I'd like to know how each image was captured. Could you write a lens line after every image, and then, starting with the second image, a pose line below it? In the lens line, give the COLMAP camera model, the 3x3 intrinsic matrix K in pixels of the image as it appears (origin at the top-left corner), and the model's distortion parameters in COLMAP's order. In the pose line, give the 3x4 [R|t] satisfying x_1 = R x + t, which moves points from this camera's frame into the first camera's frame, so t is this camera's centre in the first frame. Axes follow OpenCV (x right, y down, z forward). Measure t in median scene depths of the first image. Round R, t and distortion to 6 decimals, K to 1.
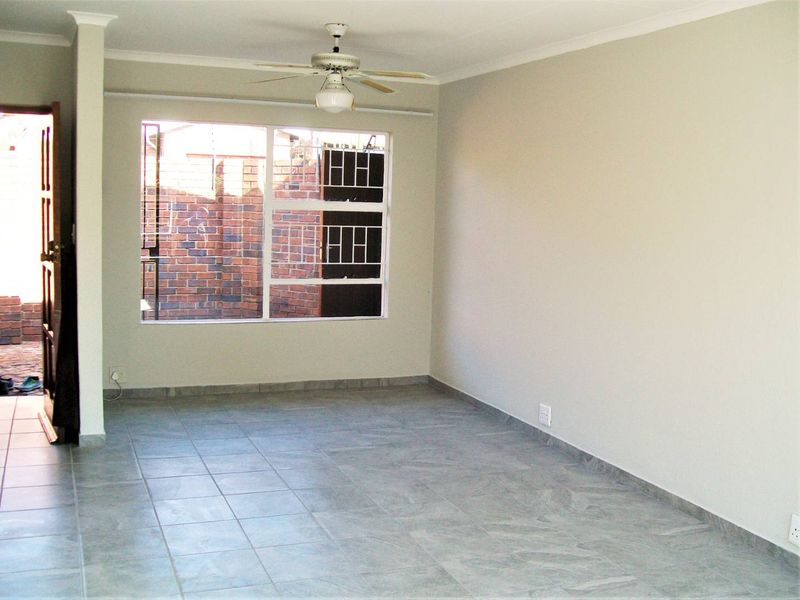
lens RADIAL K [[856.3, 0, 400.0], [0, 856.3, 300.0], [0, 0, 1]] dist [-0.184834, 0.040330]
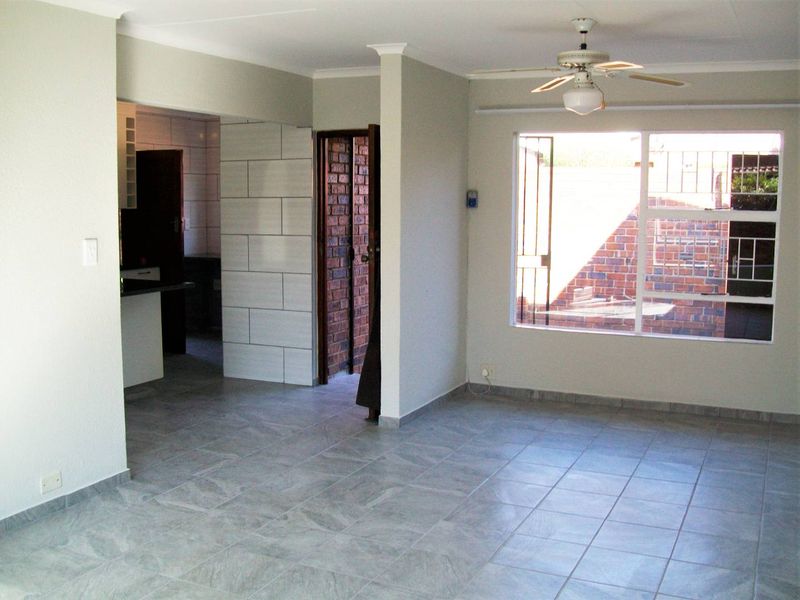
lens RADIAL K [[822.5, 0, 400.0], [0, 822.5, 300.0], [0, 0, 1]] dist [-0.150013, 0.046196]
pose [[0.692118, 0.059501, -0.719328, 0.316615], [-0.068043, 0.997537, 0.017044, -0.011962], [0.718570, 0.037149, 0.694461, 0.171173]]
